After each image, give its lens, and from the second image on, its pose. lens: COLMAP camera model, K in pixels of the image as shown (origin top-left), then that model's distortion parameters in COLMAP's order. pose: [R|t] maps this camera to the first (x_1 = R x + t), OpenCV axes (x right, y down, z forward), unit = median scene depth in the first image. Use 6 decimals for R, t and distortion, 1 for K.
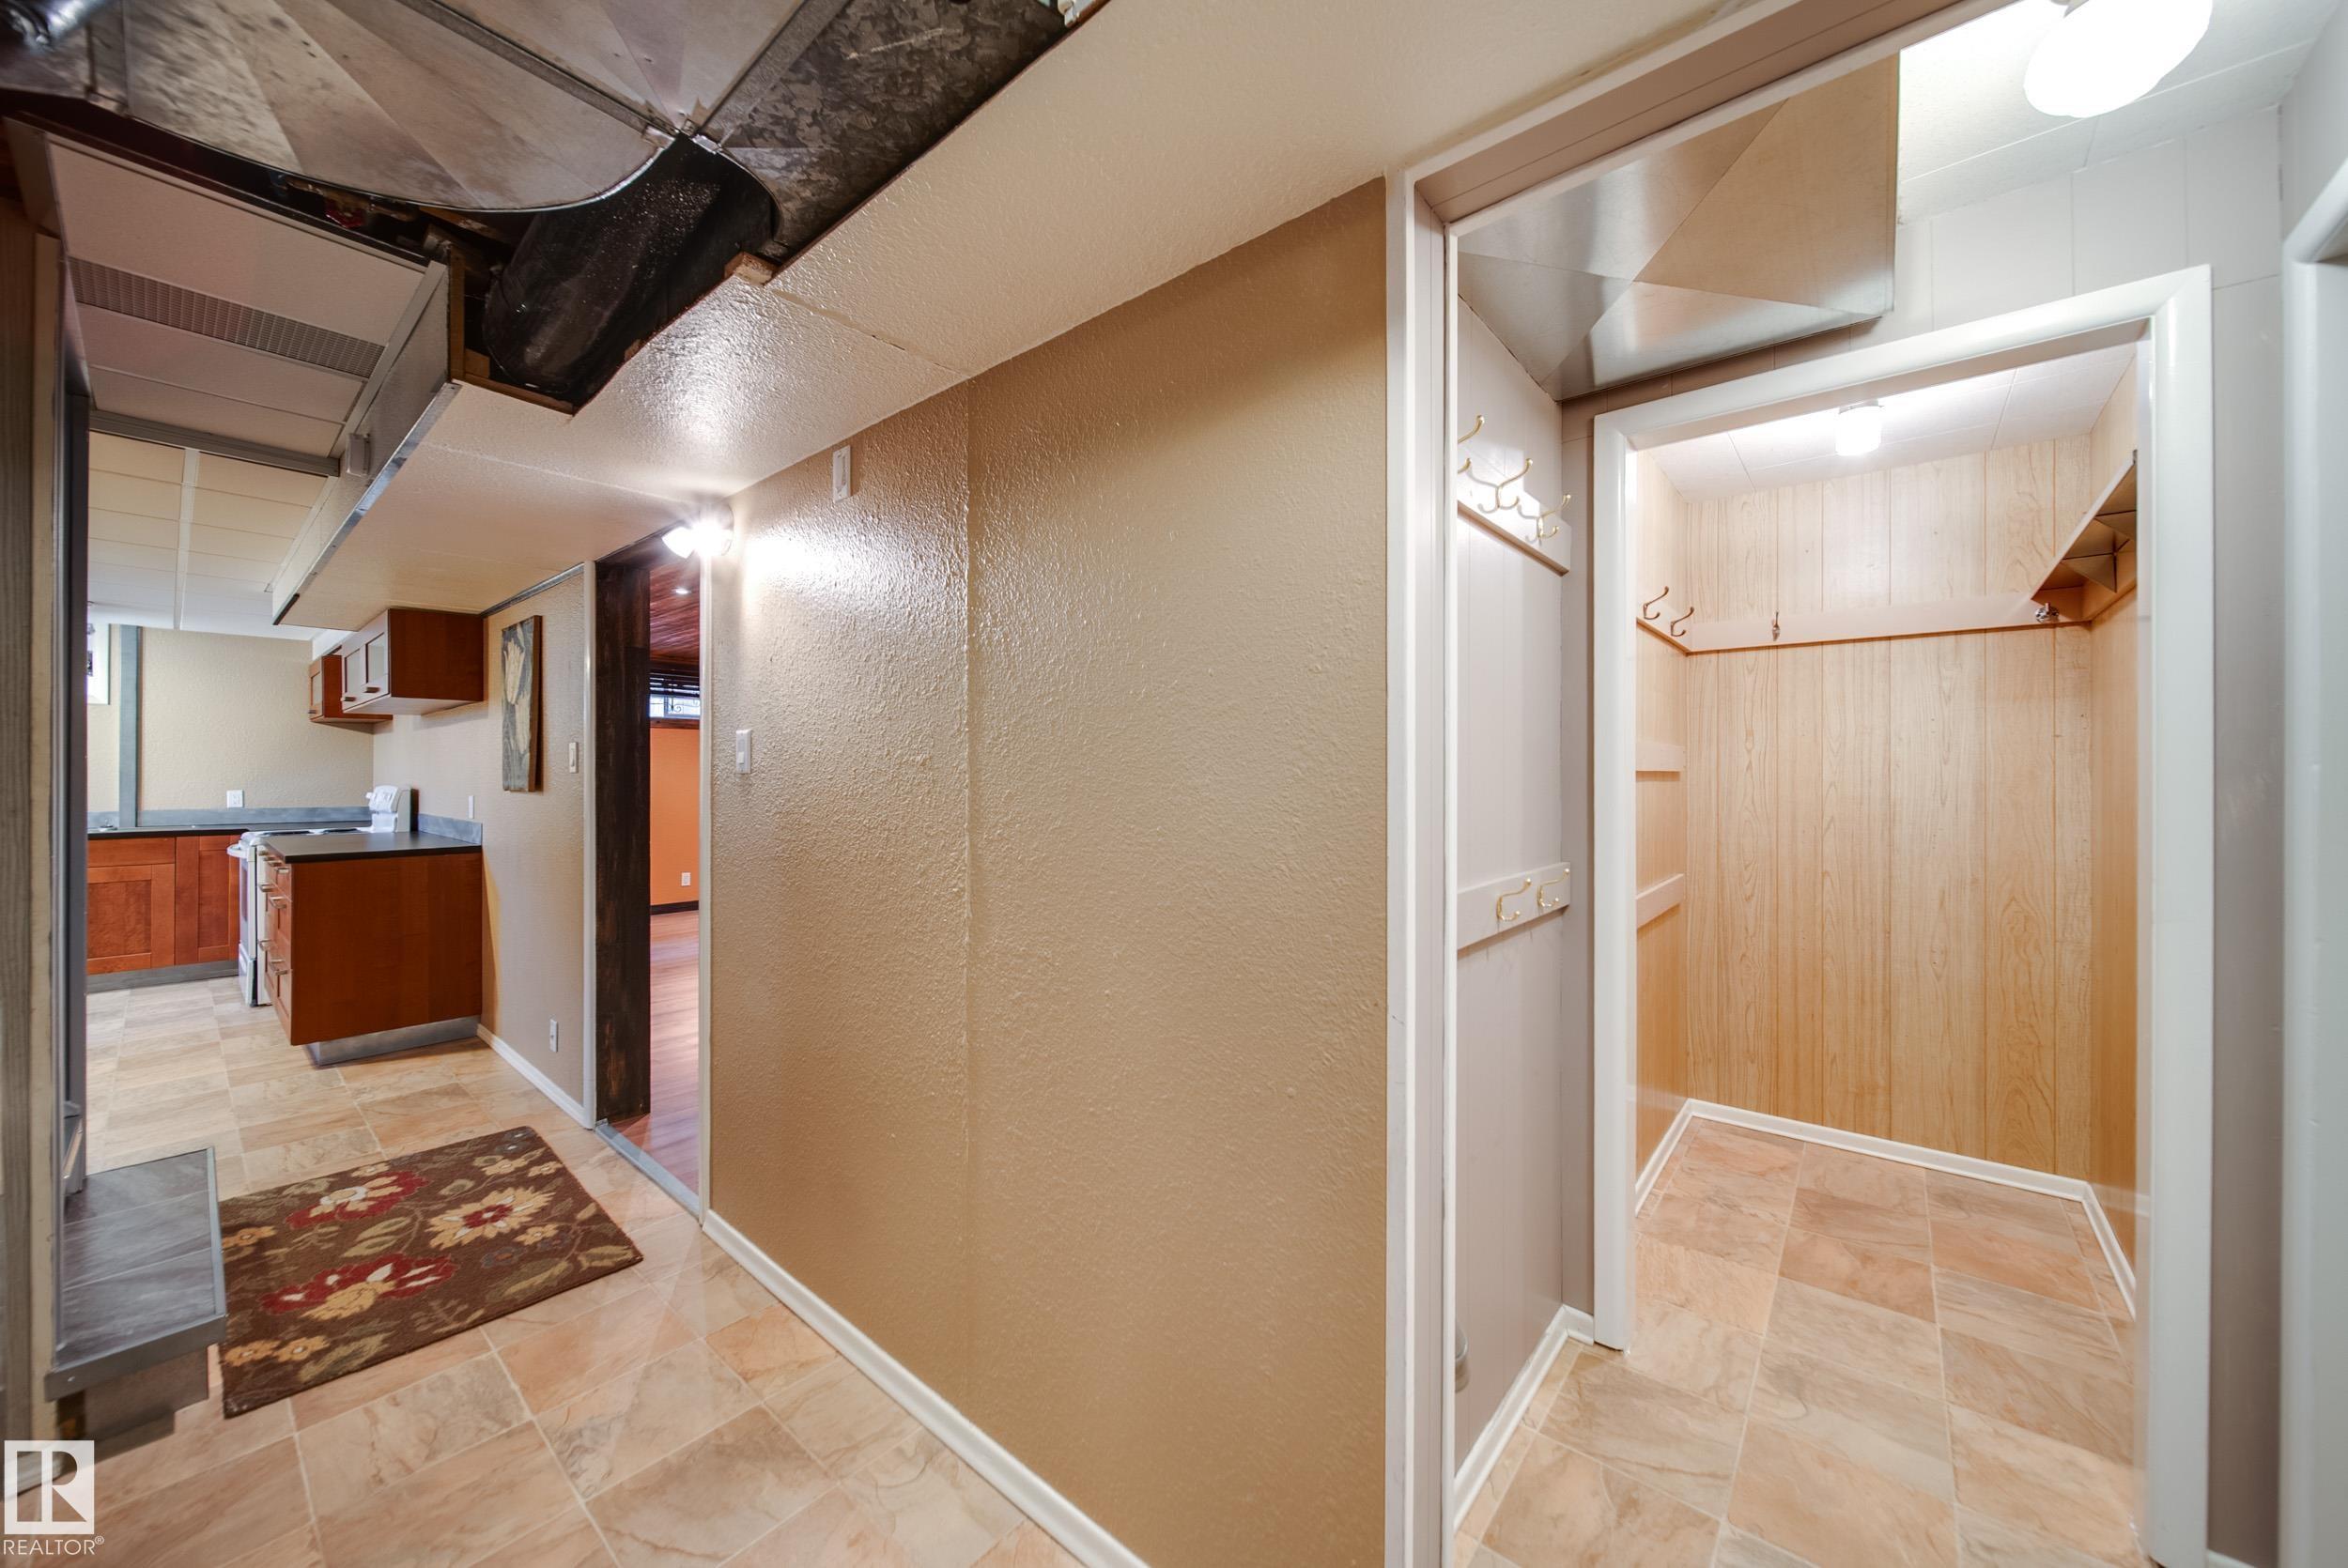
lens RADIAL K [[835.8, 0, 1170.6], [0, 835.8, 769.9], [0, 0, 1]] dist [-0.002013, -0.000415]
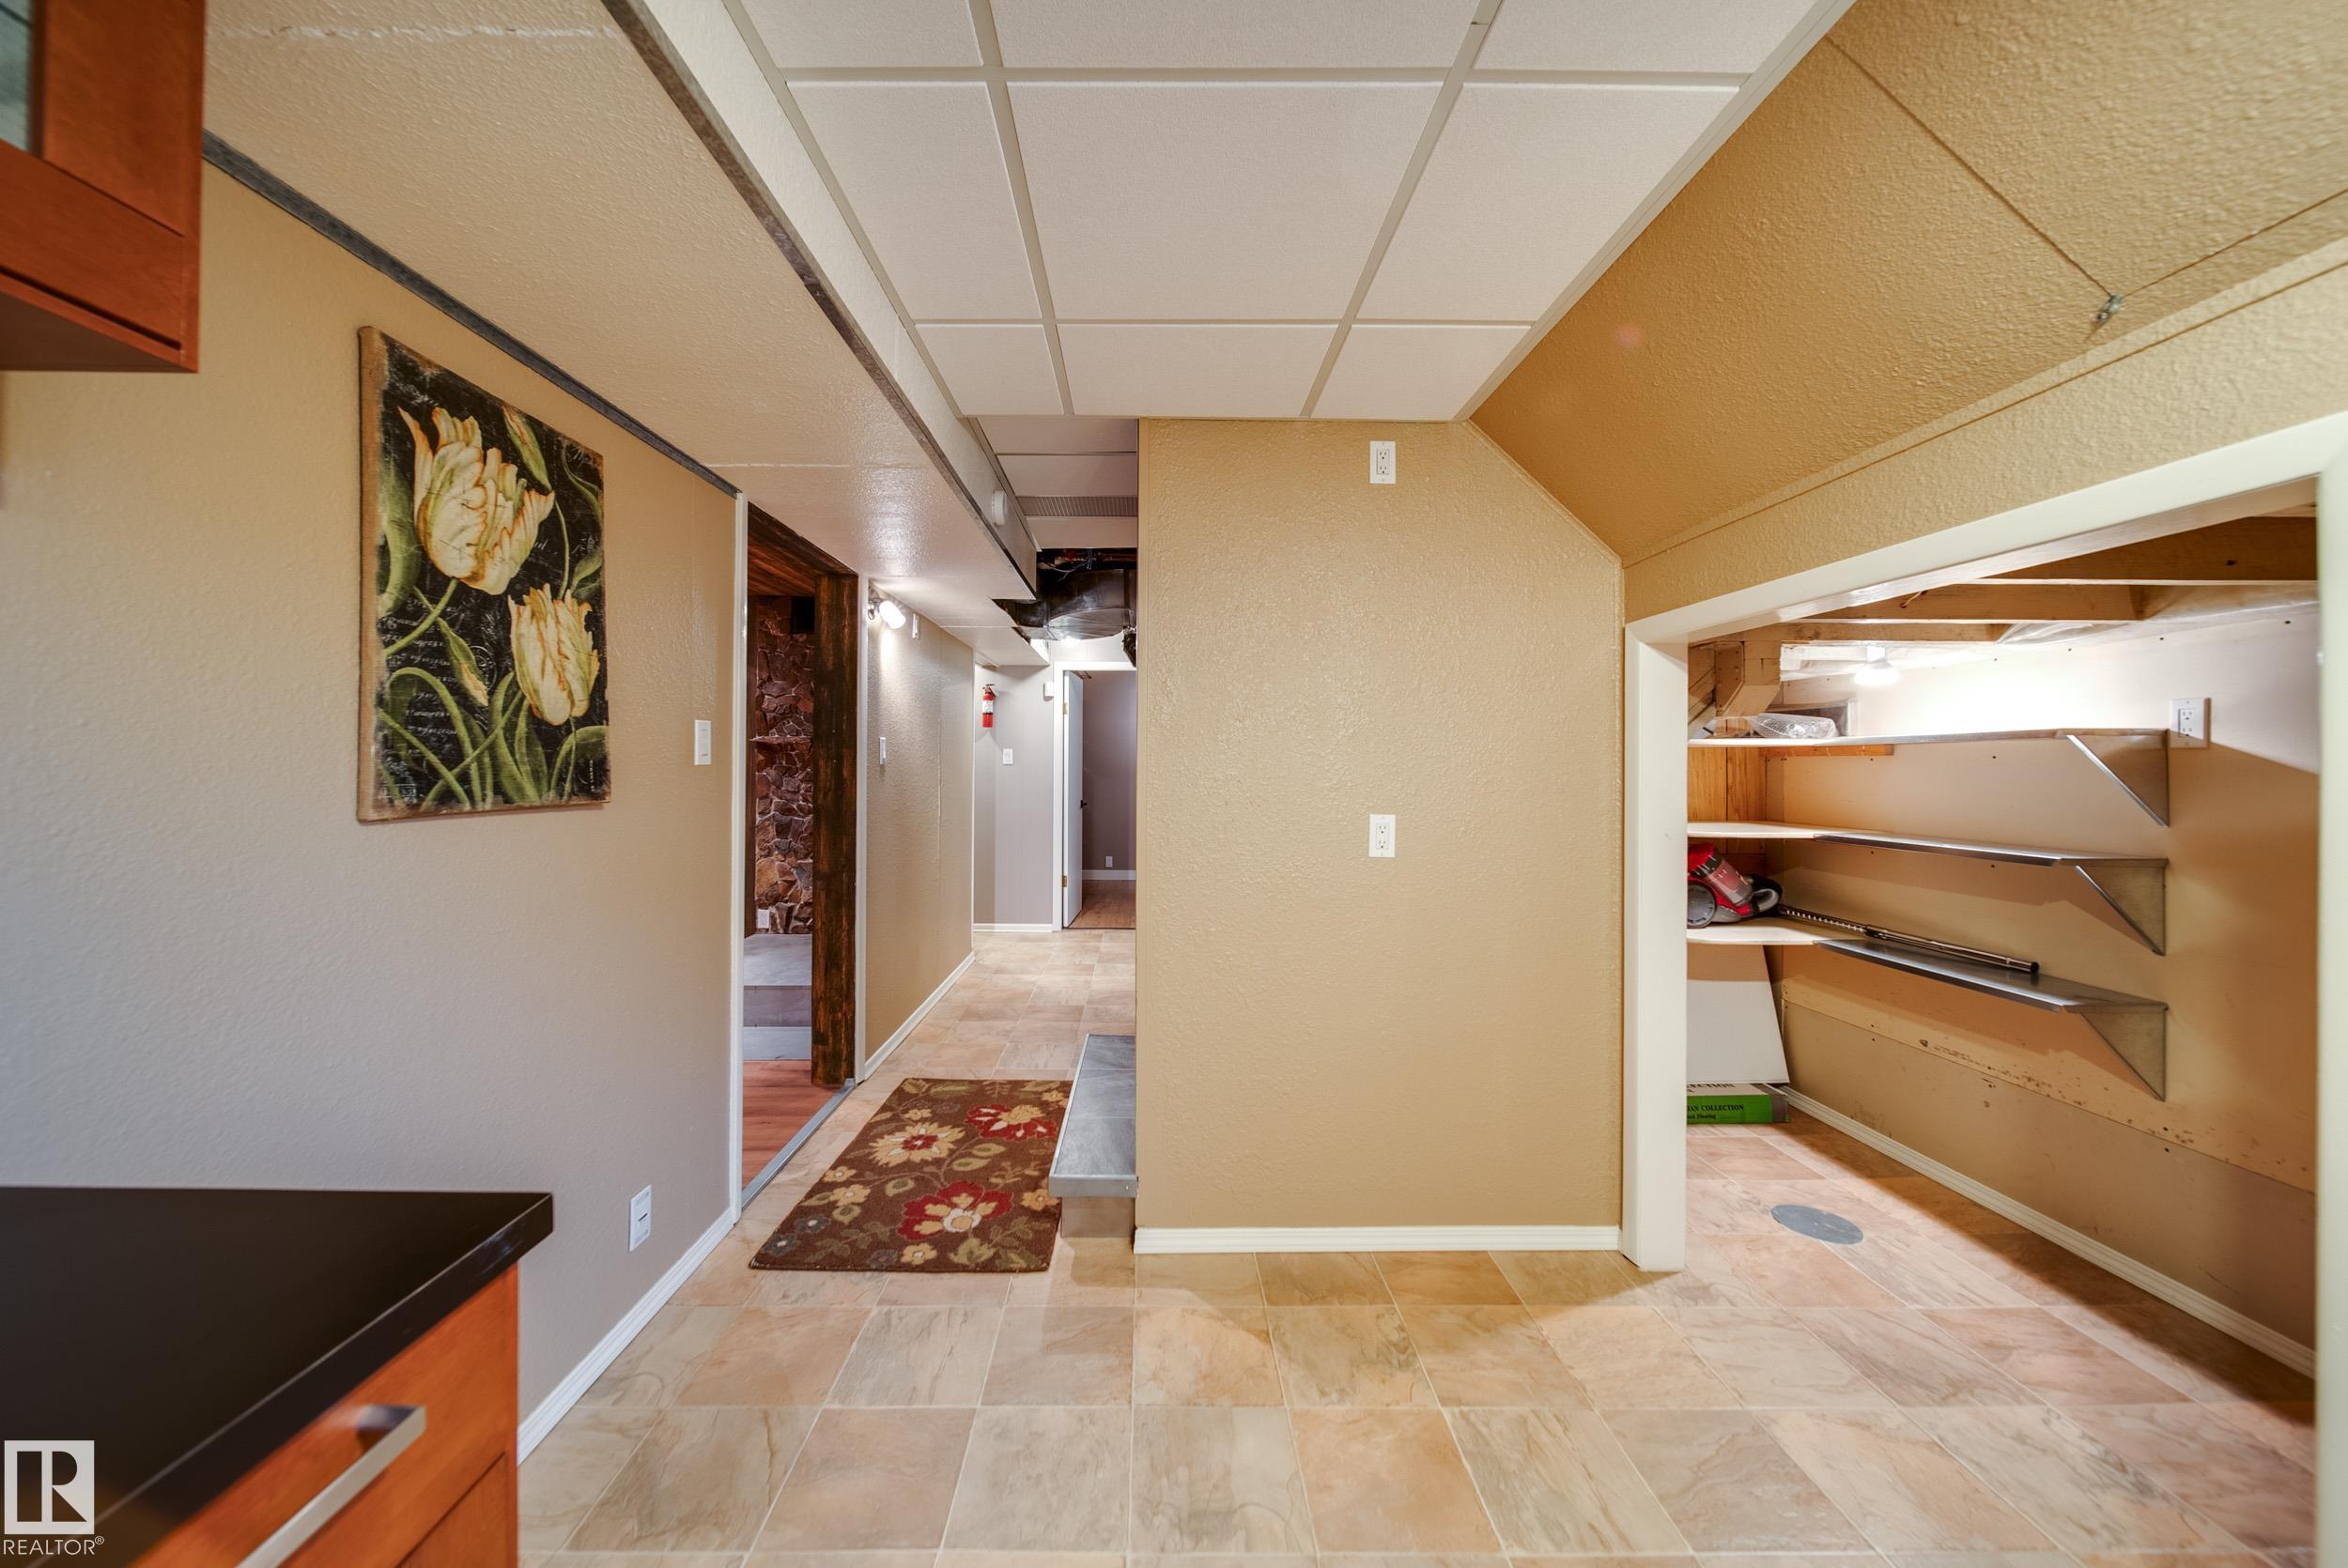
lens RADIAL K [[835.8, 0, 1176.6], [0, 835.8, 765.3], [0, 0, 1]] dist [-0.002013, -0.000415]
pose [[-0.663623, 0.002427, 0.748063, -1.855329], [0.004444, 0.999990, 0.000697, 0.008066], [-0.748054, 0.003787, -0.663627, 1.444166]]
